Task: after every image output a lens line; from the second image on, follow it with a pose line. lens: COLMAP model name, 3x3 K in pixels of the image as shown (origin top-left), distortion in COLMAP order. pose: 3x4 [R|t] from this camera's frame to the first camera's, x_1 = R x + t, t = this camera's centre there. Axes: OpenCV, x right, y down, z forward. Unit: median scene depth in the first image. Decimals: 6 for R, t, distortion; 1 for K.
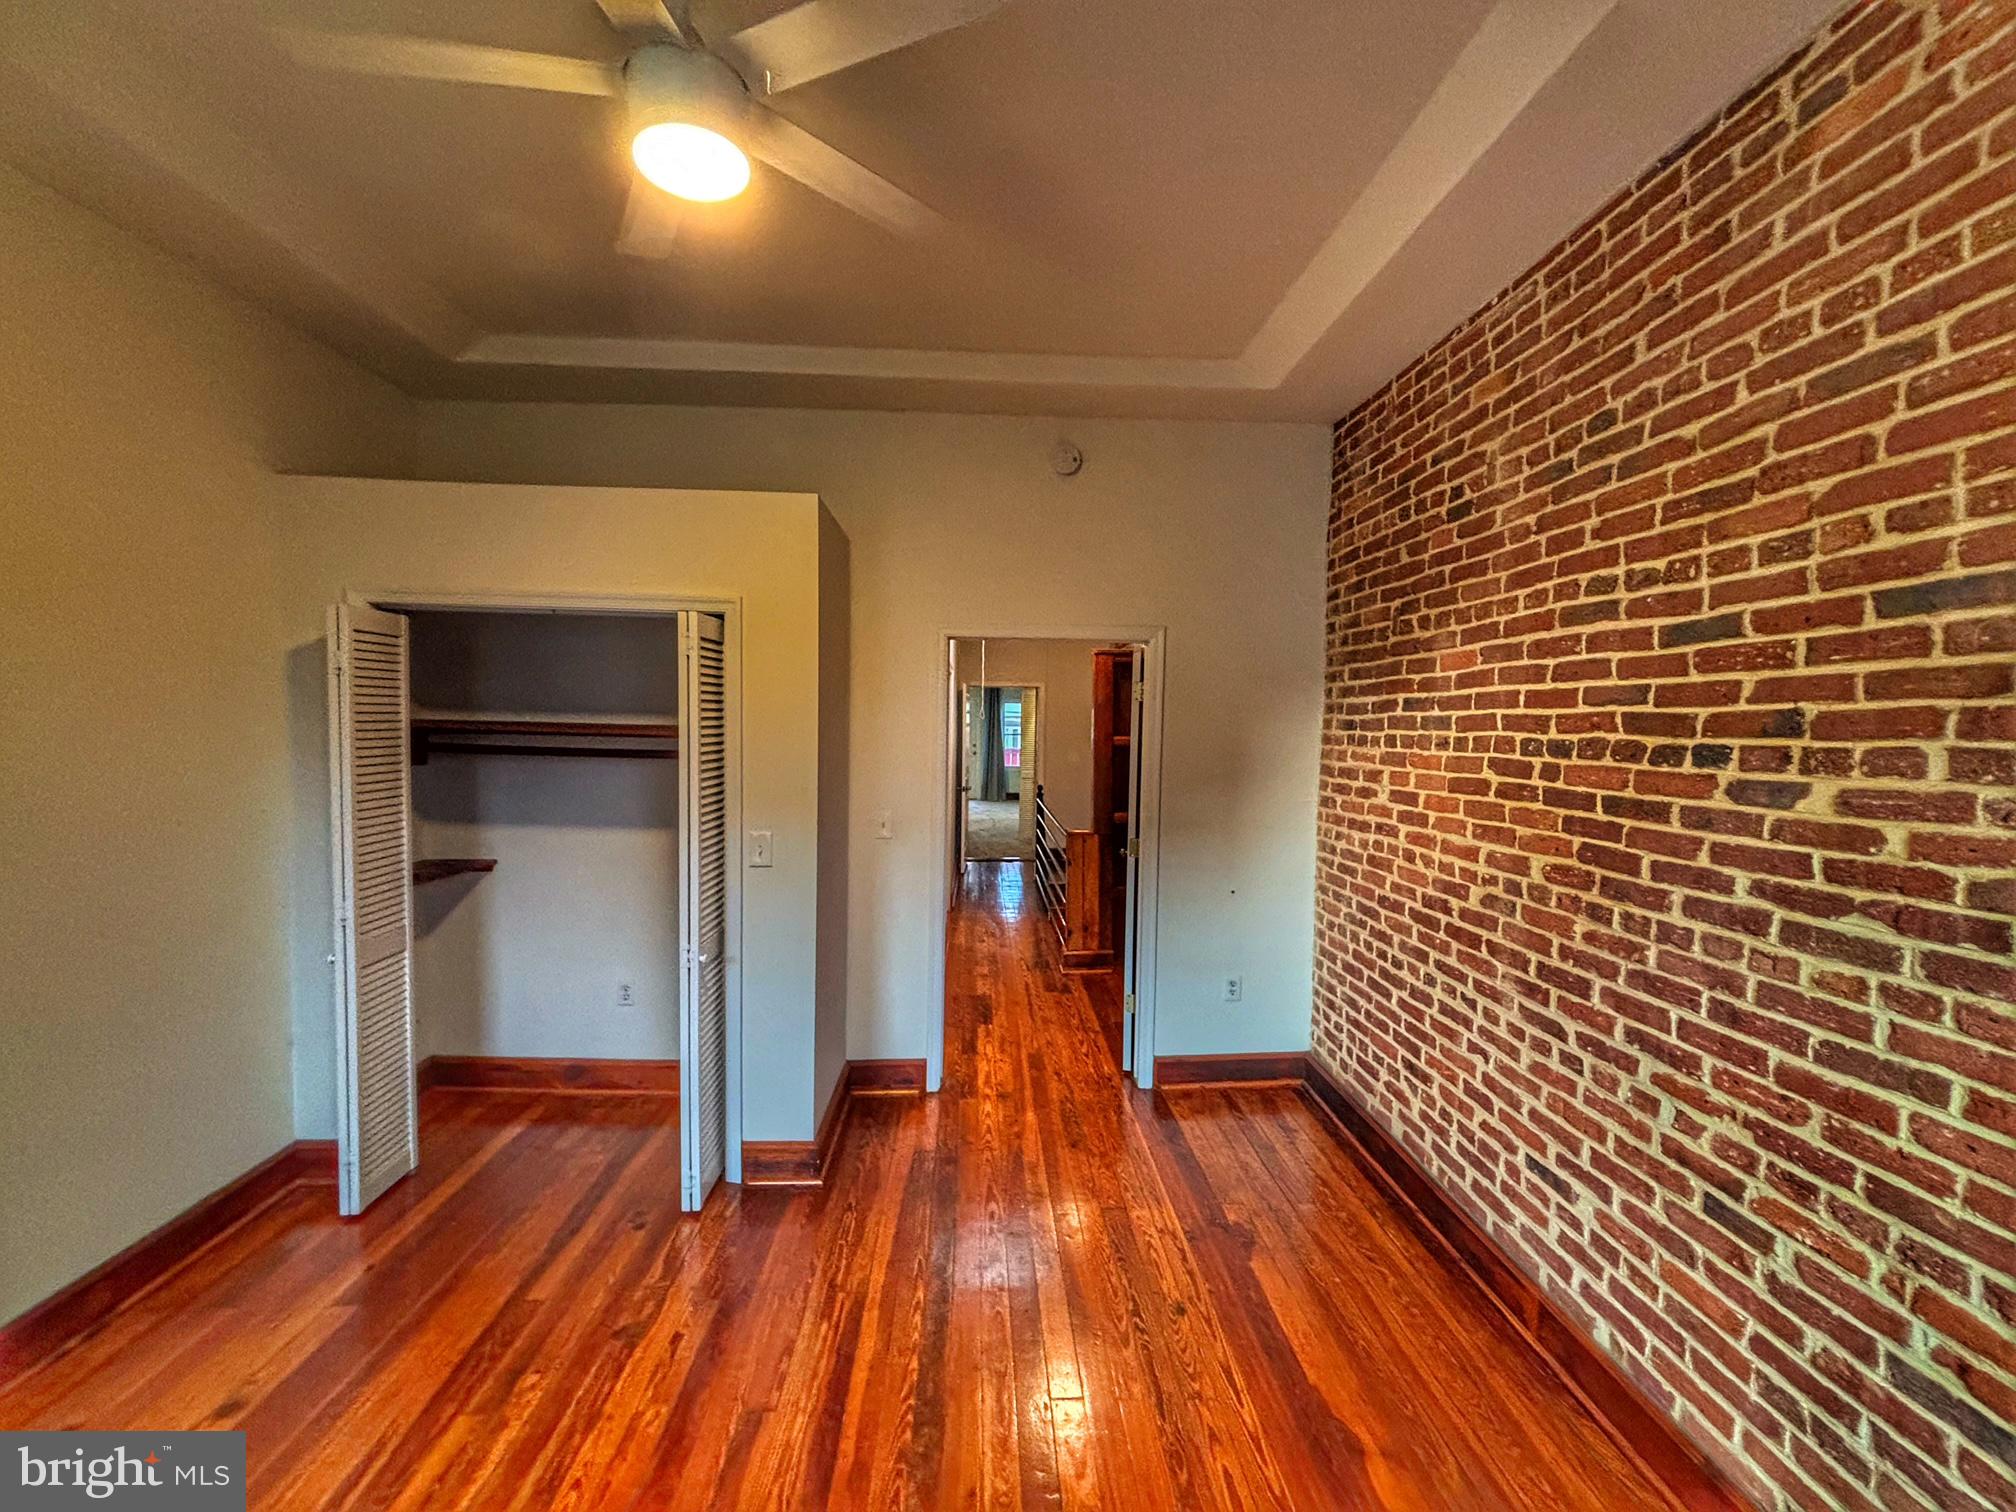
lens RADIAL K [[809.9, 0, 1009.6], [0, 809.9, 758.7], [0, 0, 1]] dist [0.008212, 0.000061]
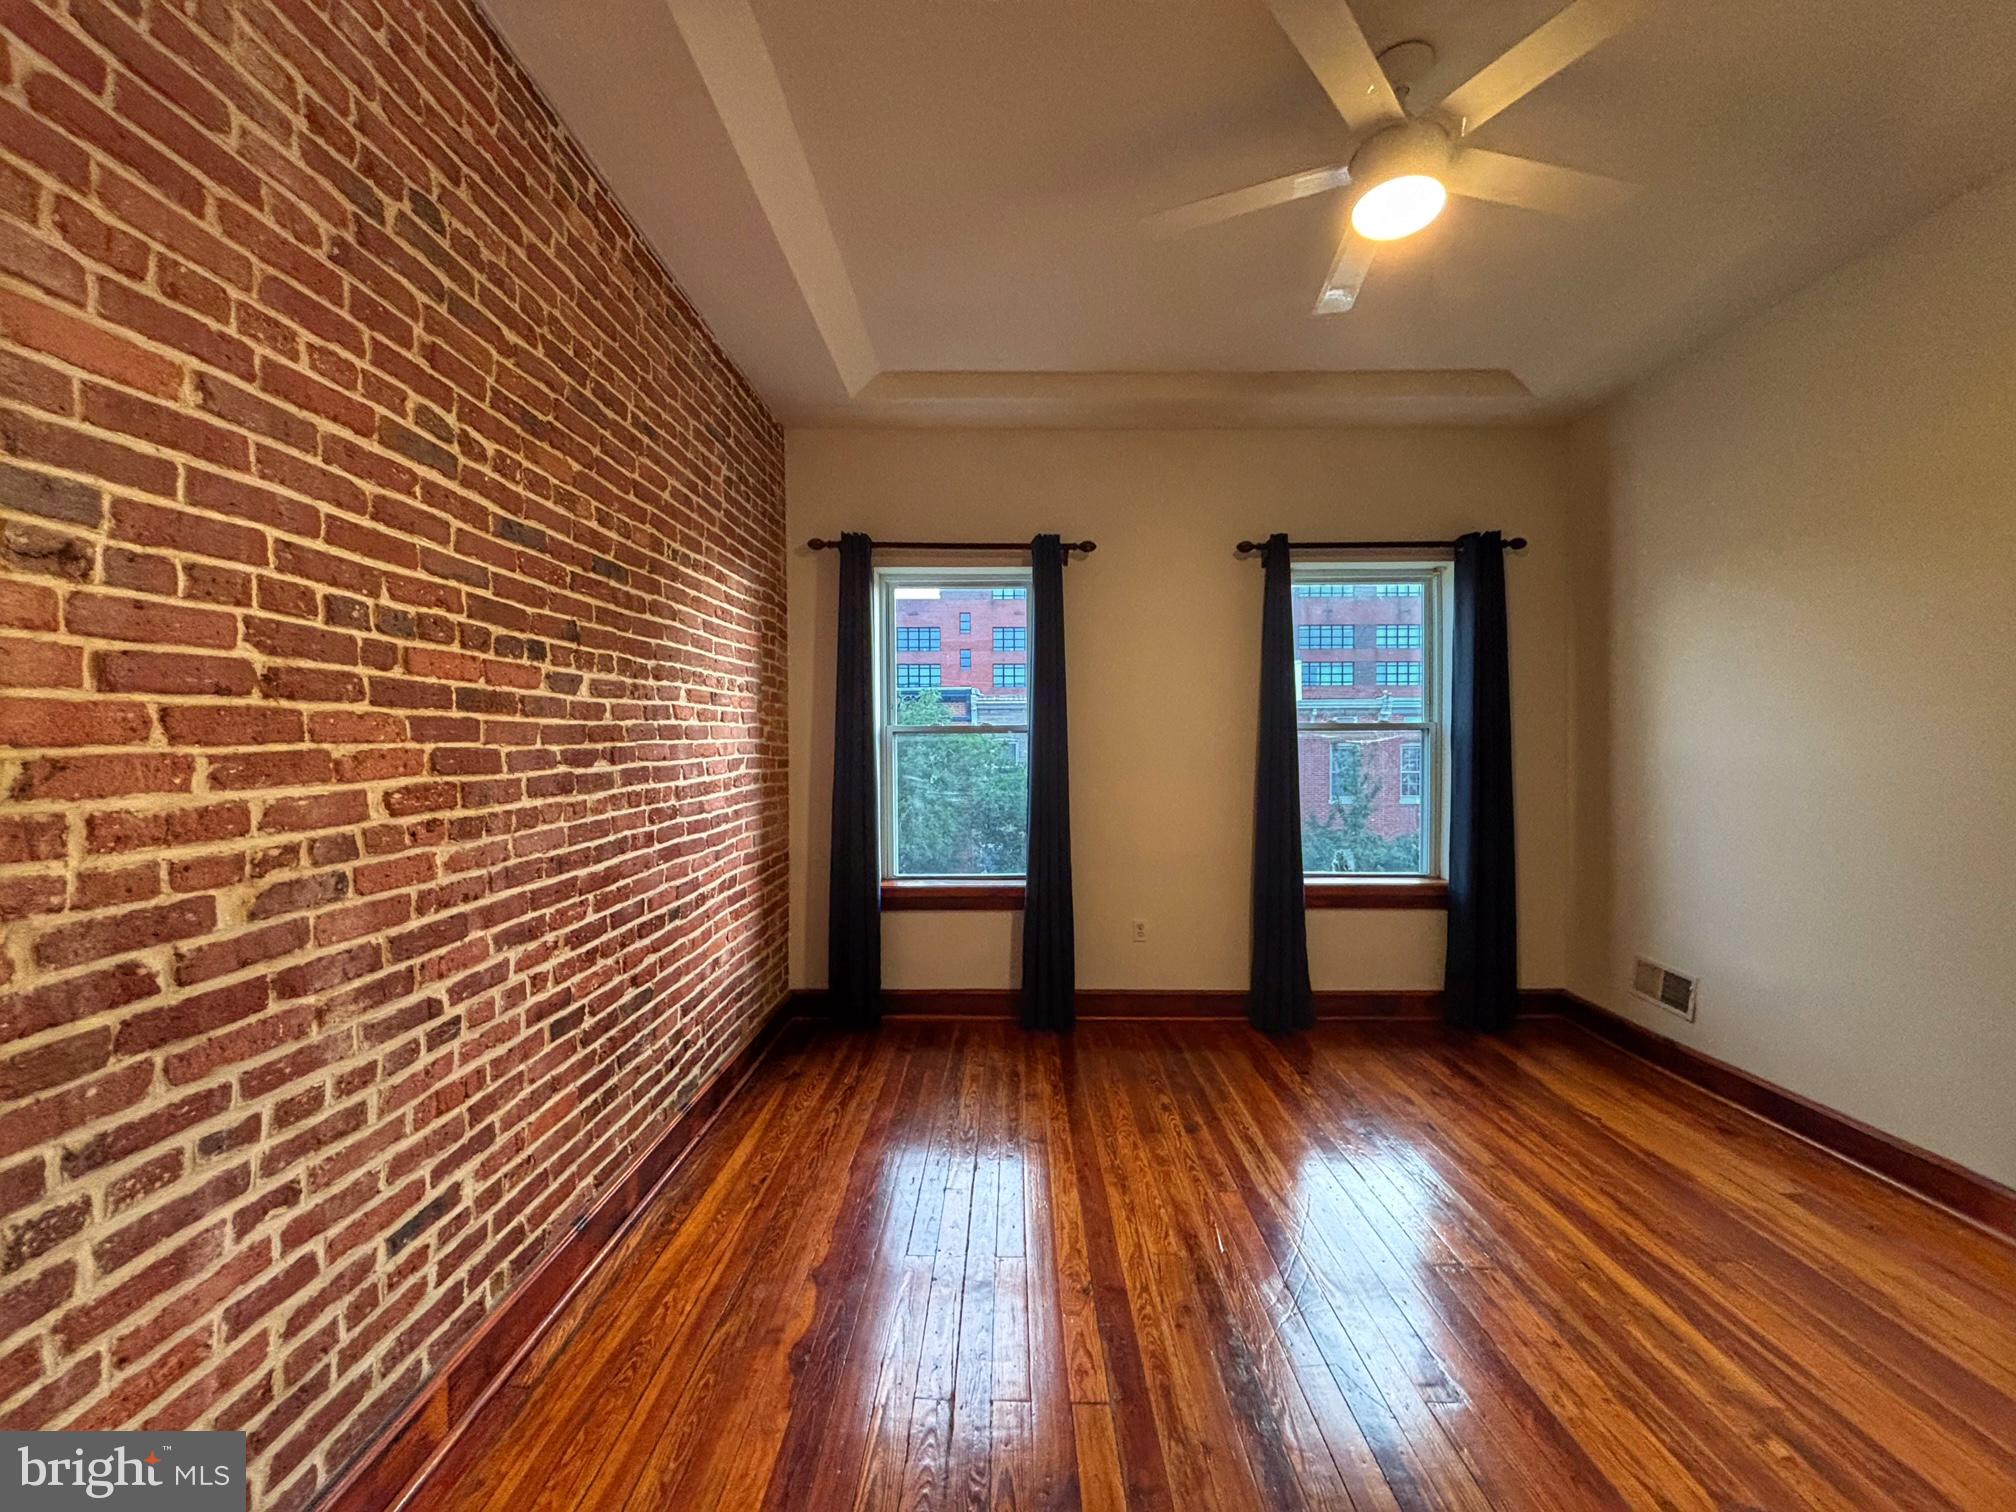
lens RADIAL K [[809.9, 0, 1009.0], [0, 809.9, 754.1], [0, 0, 1]] dist [0.008212, 0.000061]
pose [[-0.998862, -0.010941, 0.046421, 0.111819], [-0.008277, 0.998329, 0.057183, 0.054304], [-0.046969, 0.056734, -0.997284, 1.624097]]
